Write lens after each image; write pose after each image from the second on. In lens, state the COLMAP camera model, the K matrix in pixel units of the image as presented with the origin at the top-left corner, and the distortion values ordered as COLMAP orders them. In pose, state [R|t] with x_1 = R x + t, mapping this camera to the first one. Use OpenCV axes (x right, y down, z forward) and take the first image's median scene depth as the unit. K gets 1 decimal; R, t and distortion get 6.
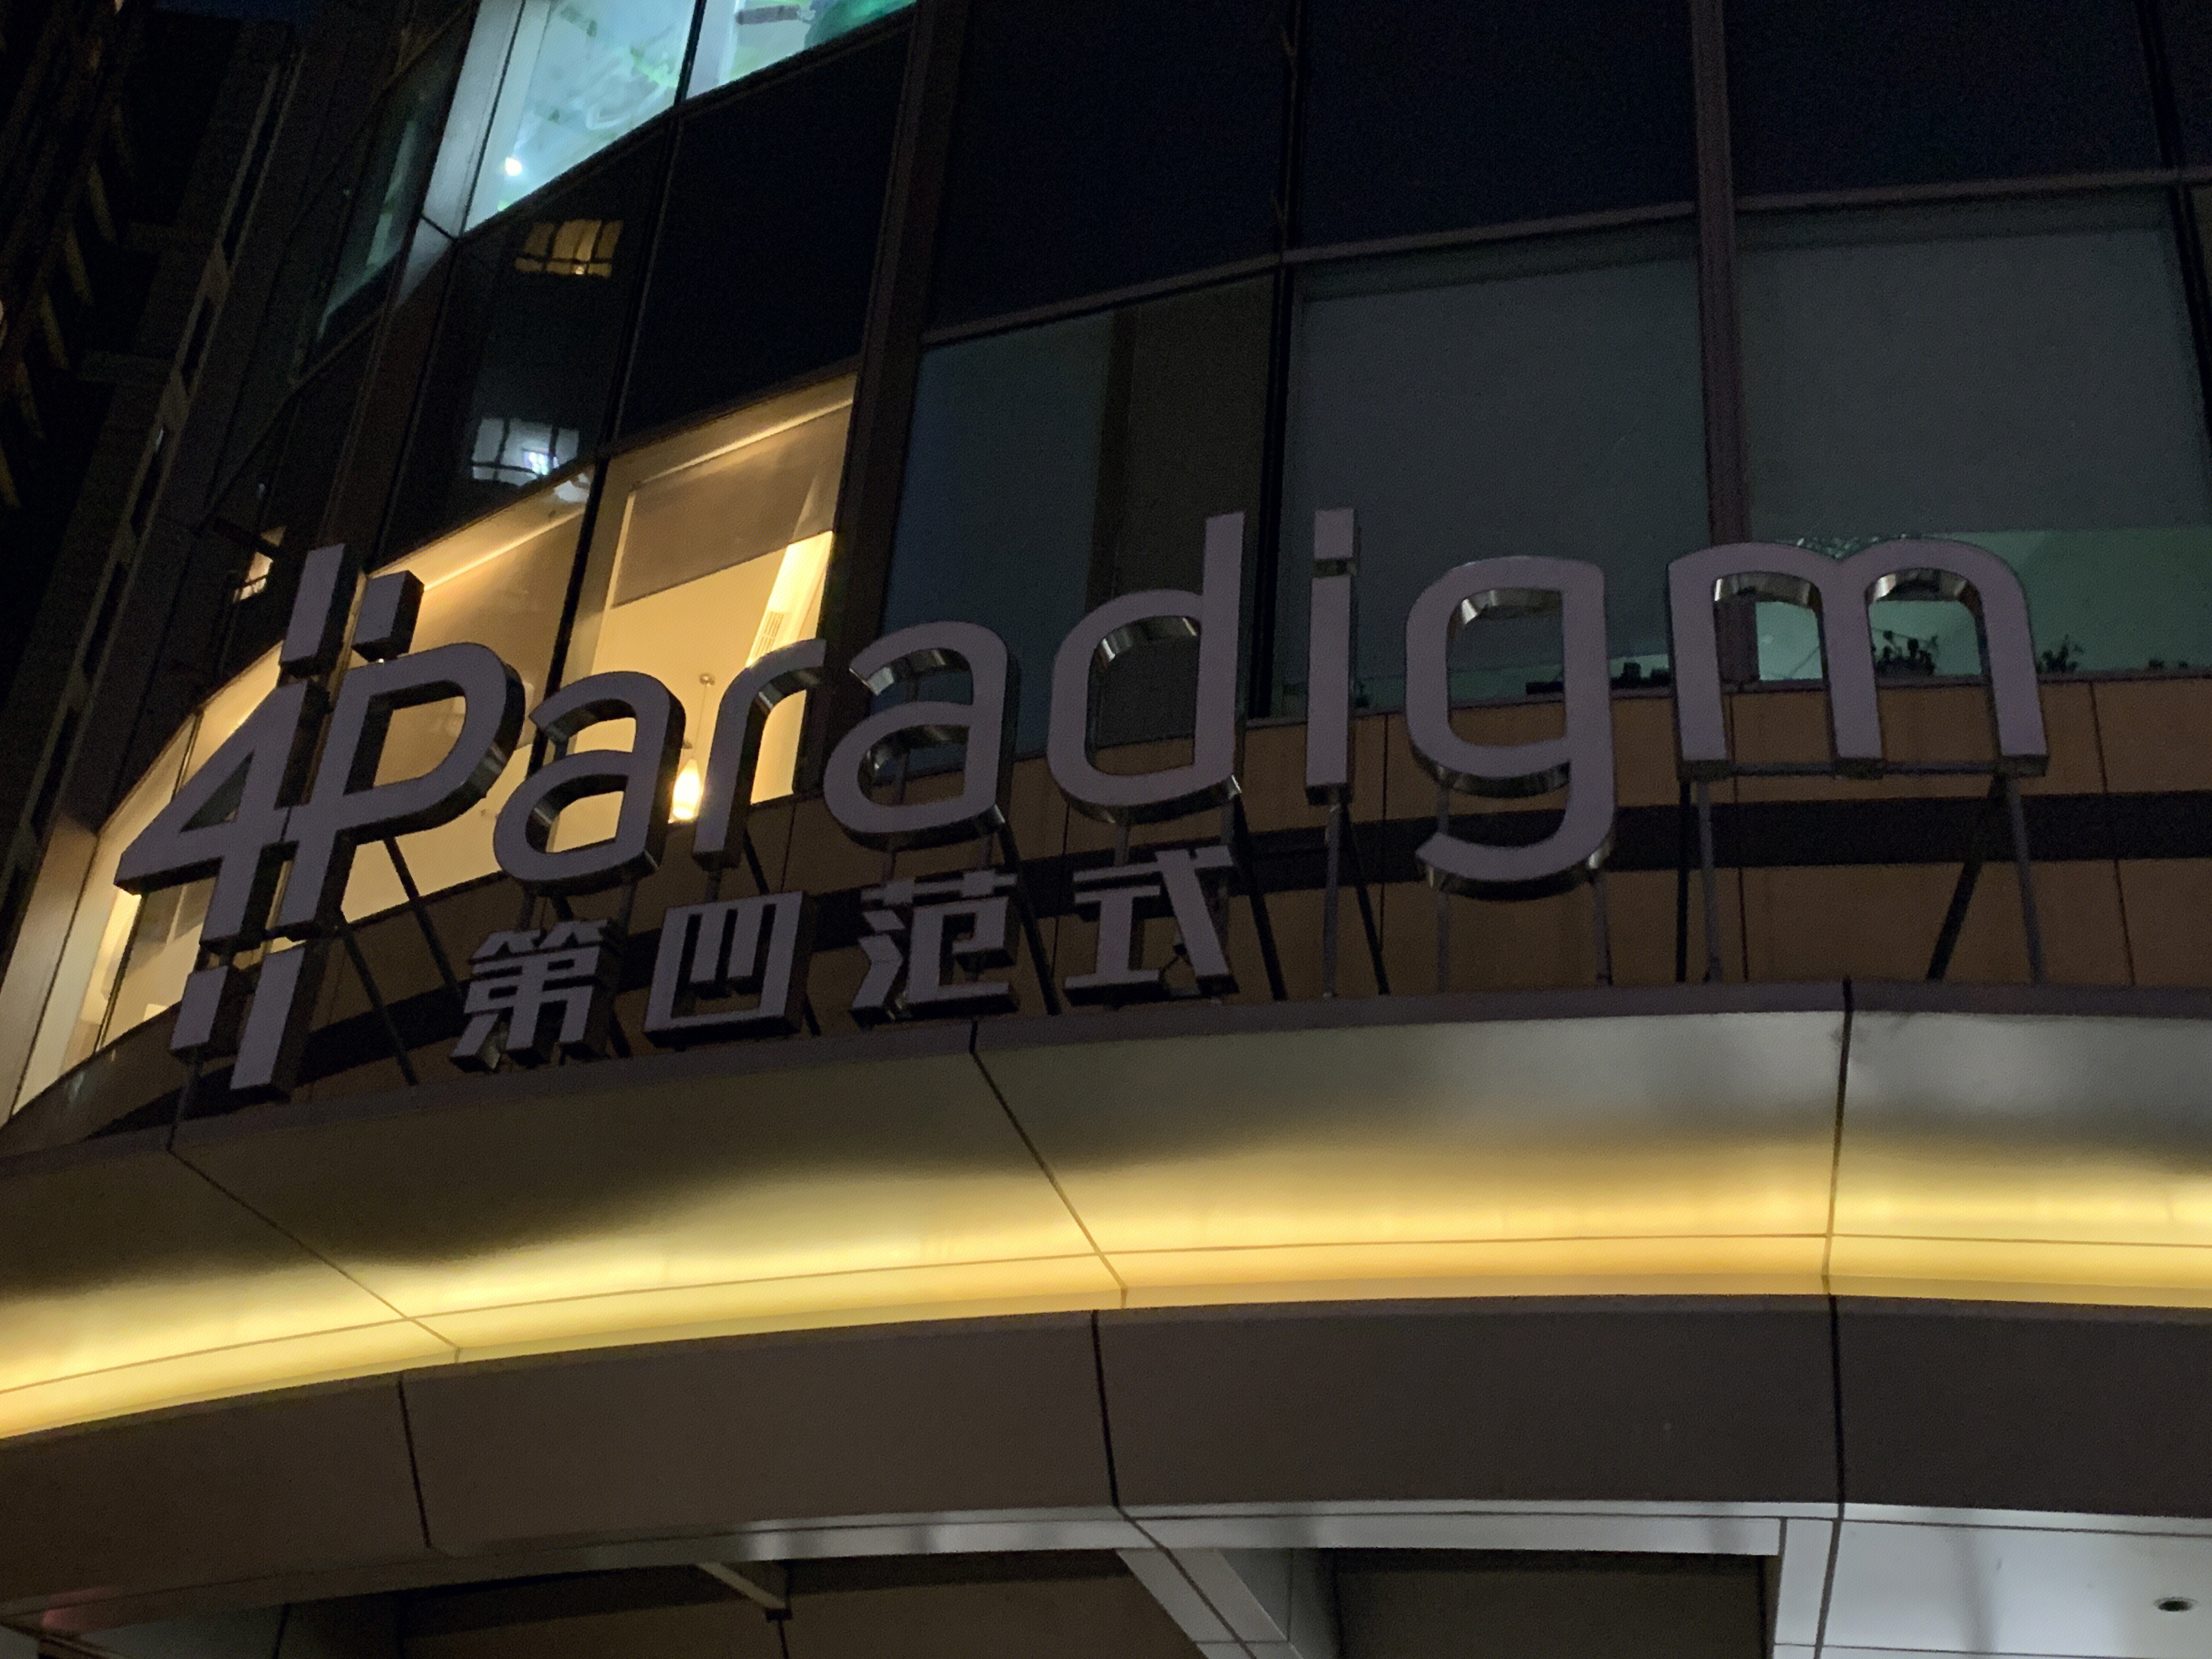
lens RADIAL K [[2773.5, 0, 1106.0], [0, 2773.5, 829.5], [0, 0, 1]] dist [0.038358, -0.016090]
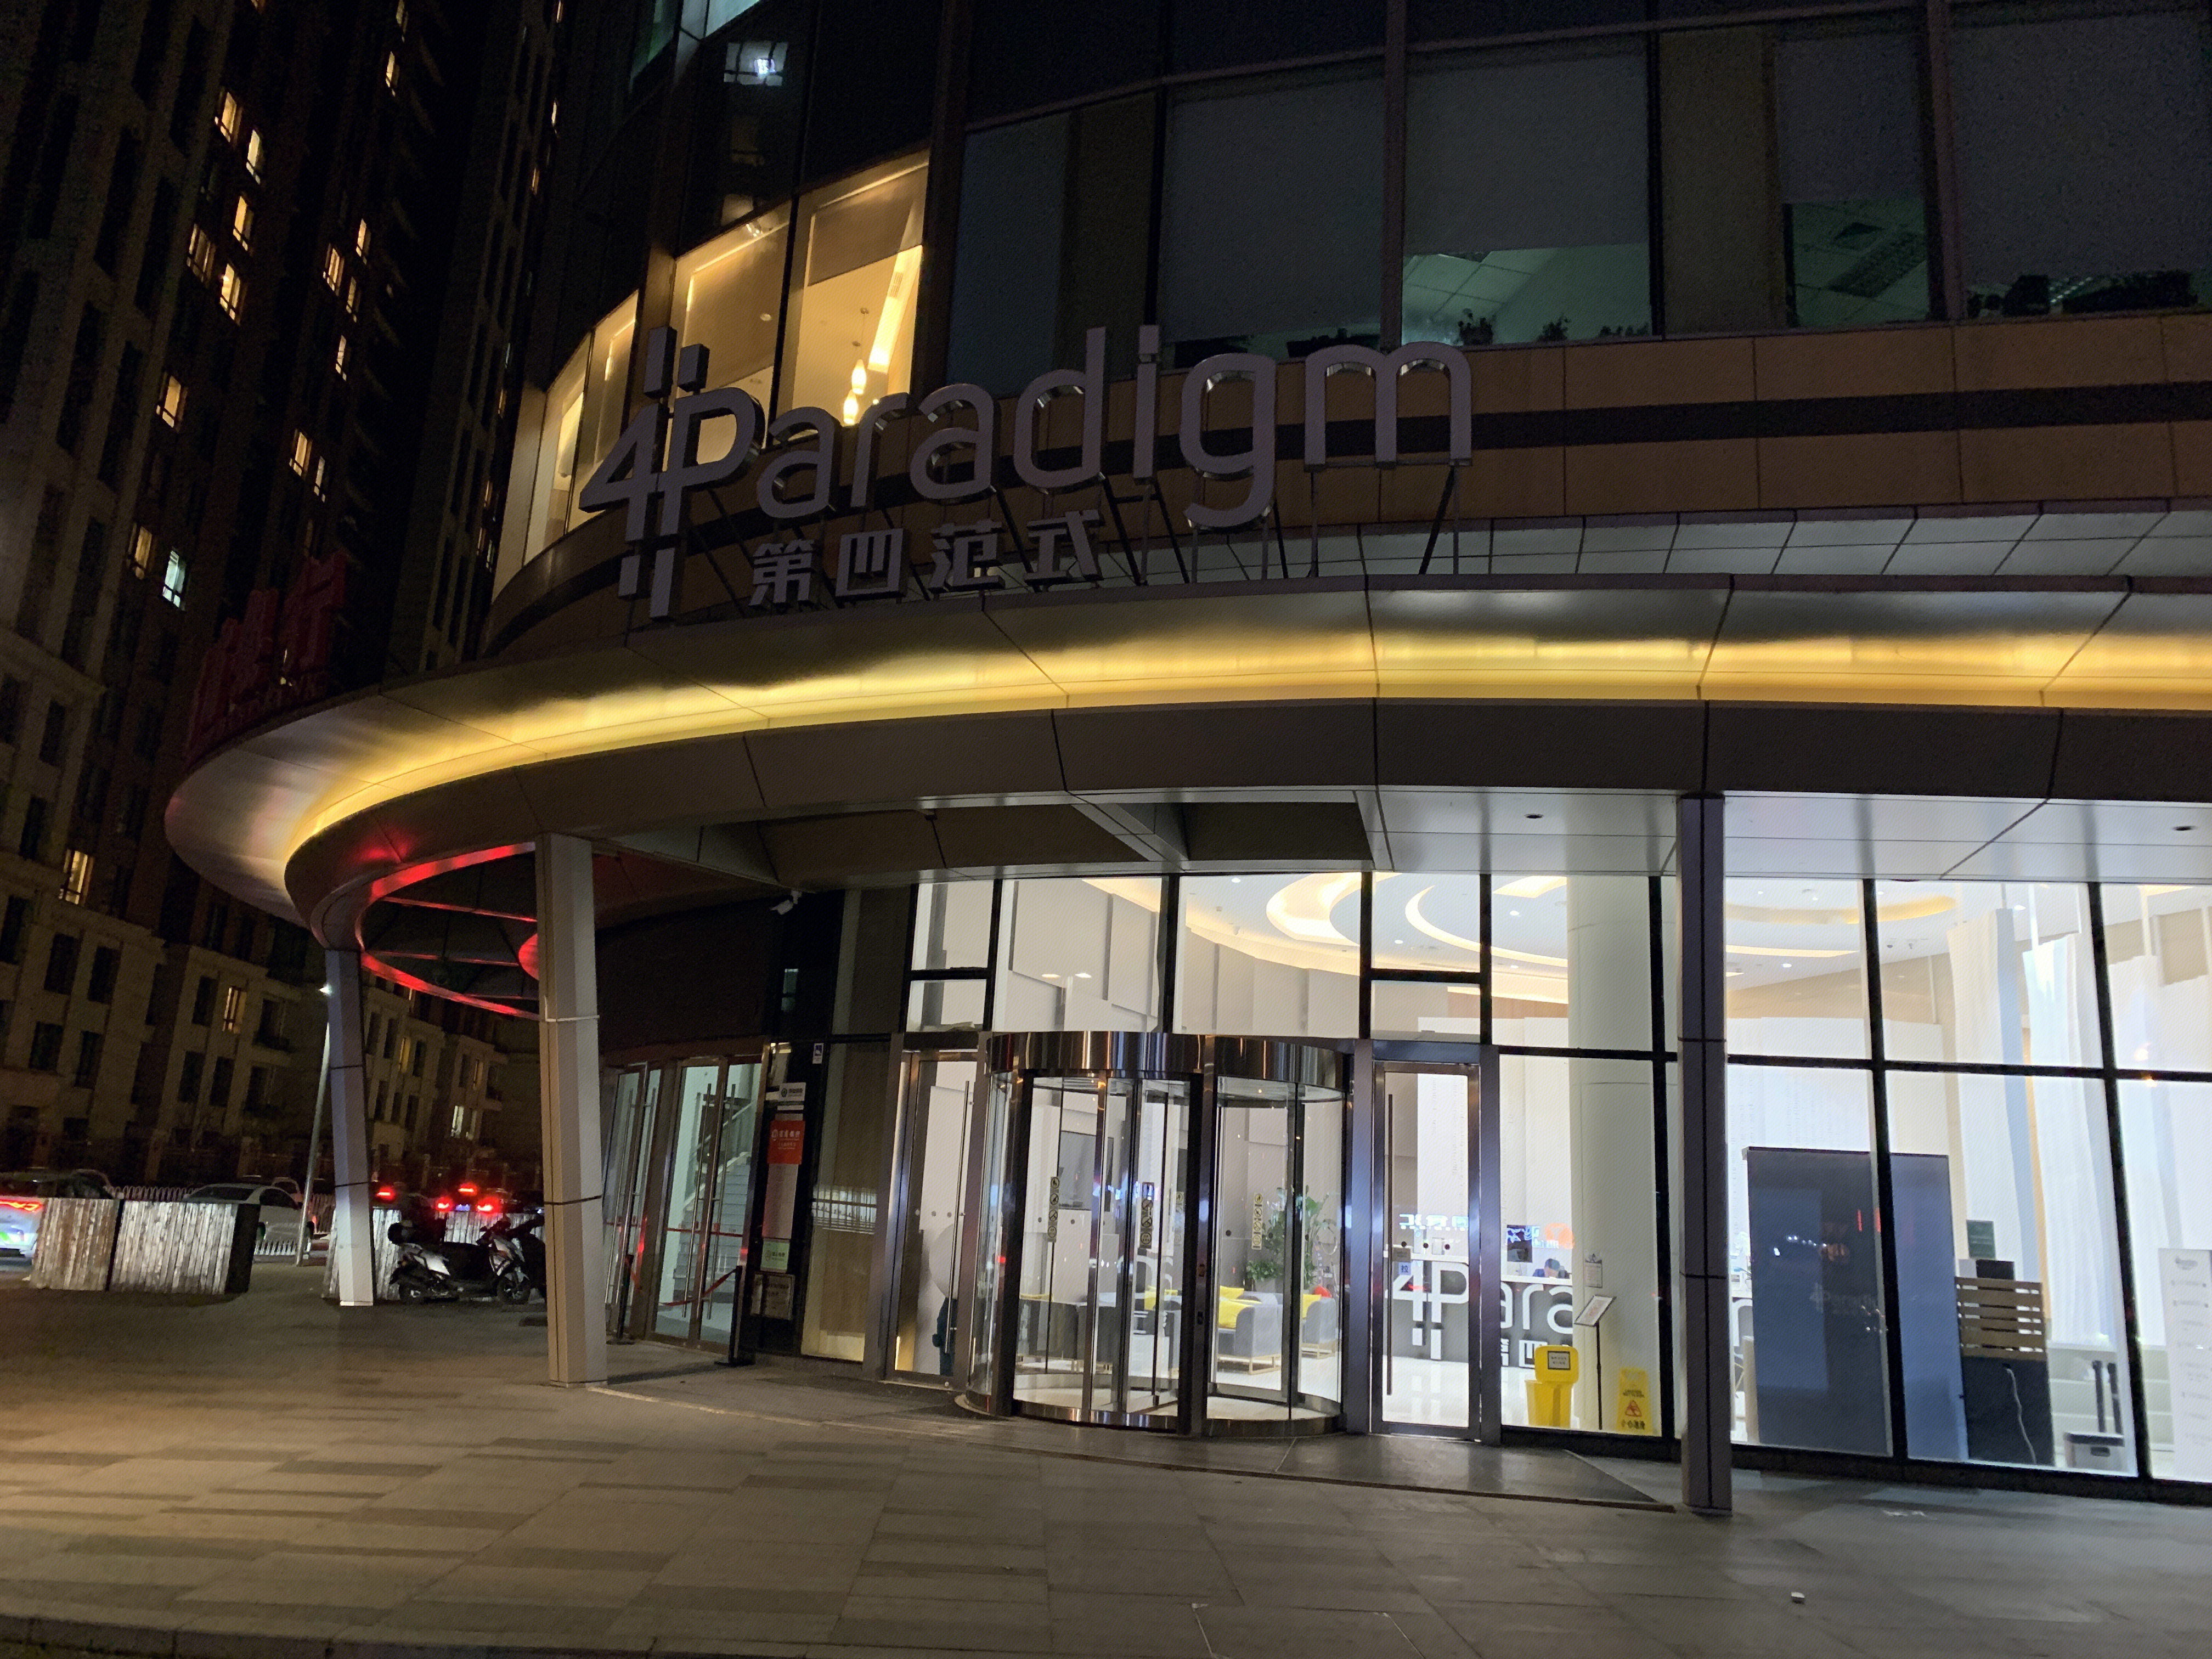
lens RADIAL K [[1670.8, 0, 1114.5], [0, 1670.8, 827.1], [0, 0, 1]] dist [-0.001479, -0.027187]
pose [[0.999131, -0.028106, -0.030773, 0.078789], [0.036907, 0.939701, 0.340000, -0.176522], [0.019362, -0.340840, 0.939922, -0.258735]]
